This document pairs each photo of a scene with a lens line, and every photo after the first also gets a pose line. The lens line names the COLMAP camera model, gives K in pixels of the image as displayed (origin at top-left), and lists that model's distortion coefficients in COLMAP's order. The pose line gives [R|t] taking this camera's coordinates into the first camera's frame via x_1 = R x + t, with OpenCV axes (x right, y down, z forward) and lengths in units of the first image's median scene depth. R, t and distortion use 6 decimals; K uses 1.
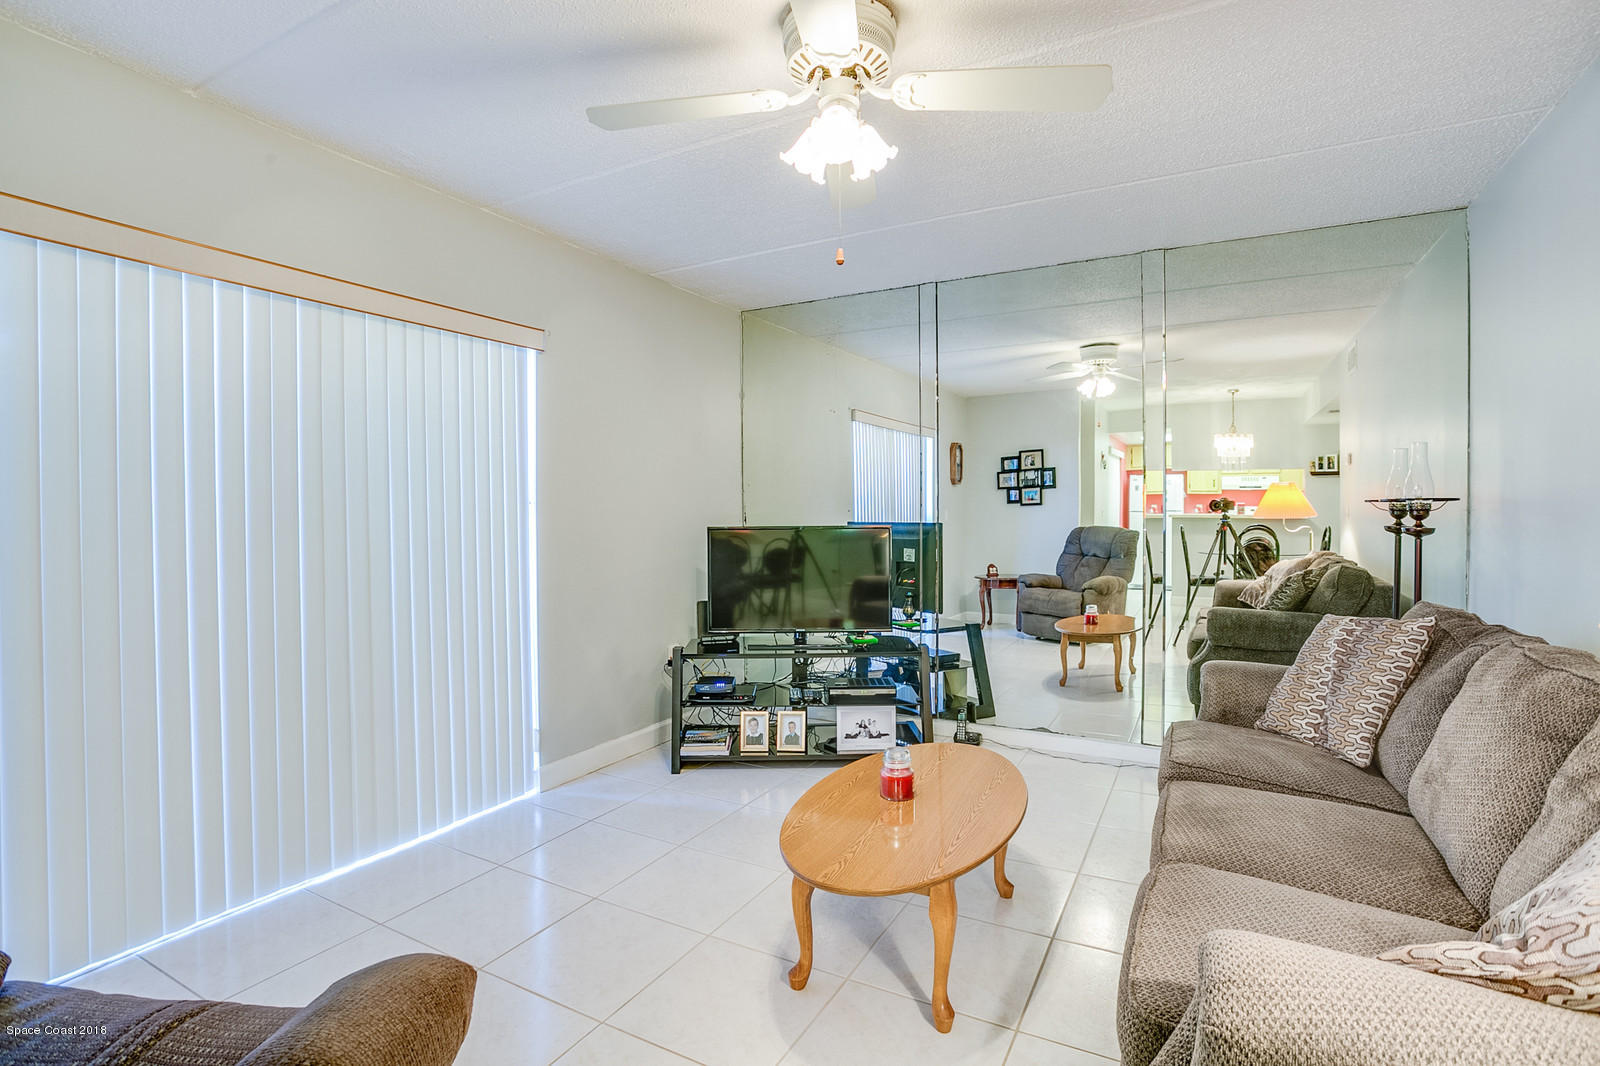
lens RADIAL K [[777.7, 0, 793.6], [0, 777.7, 515.1], [0, 0, 1]] dist [-0.012152, 0.000672]
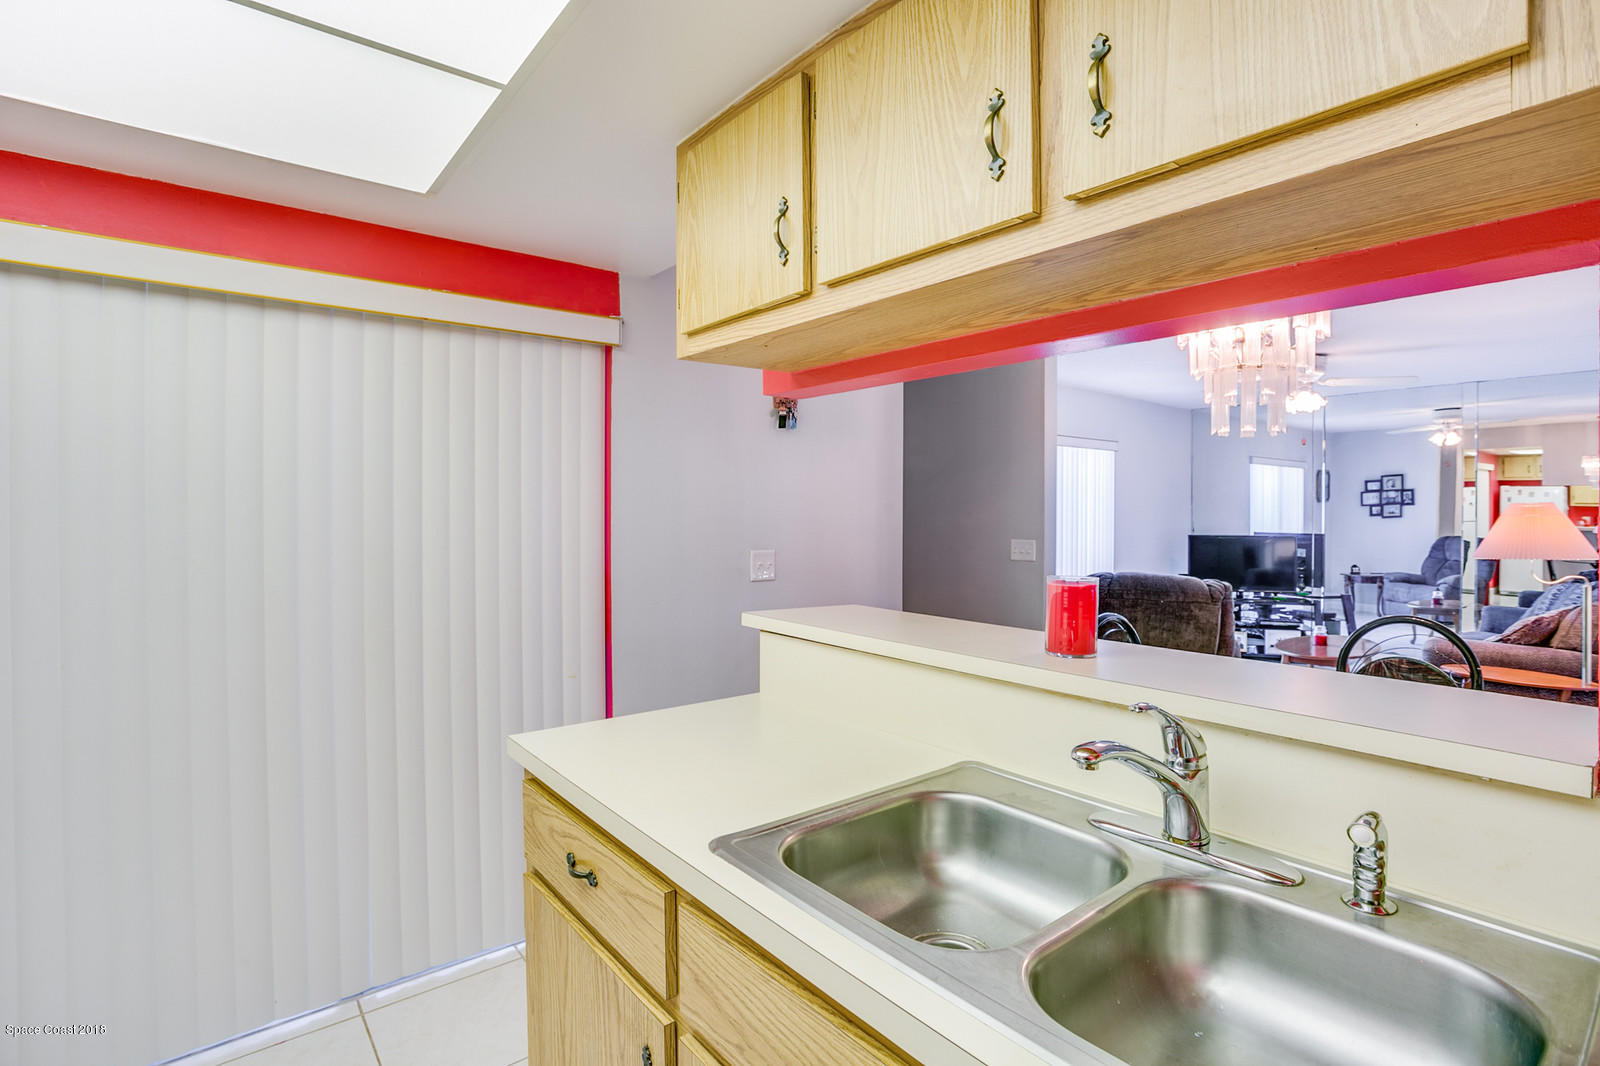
lens RADIAL K [[772.7, 0, 799.9], [0, 772.7, 519.2], [0, 0, 1]] dist [-0.046072, 0.011414]
pose [[0.929800, 0.006478, -0.368008, -0.191800], [-0.005027, 0.999975, 0.004901, -0.017125], [0.368031, -0.002707, 0.929810, -0.687465]]
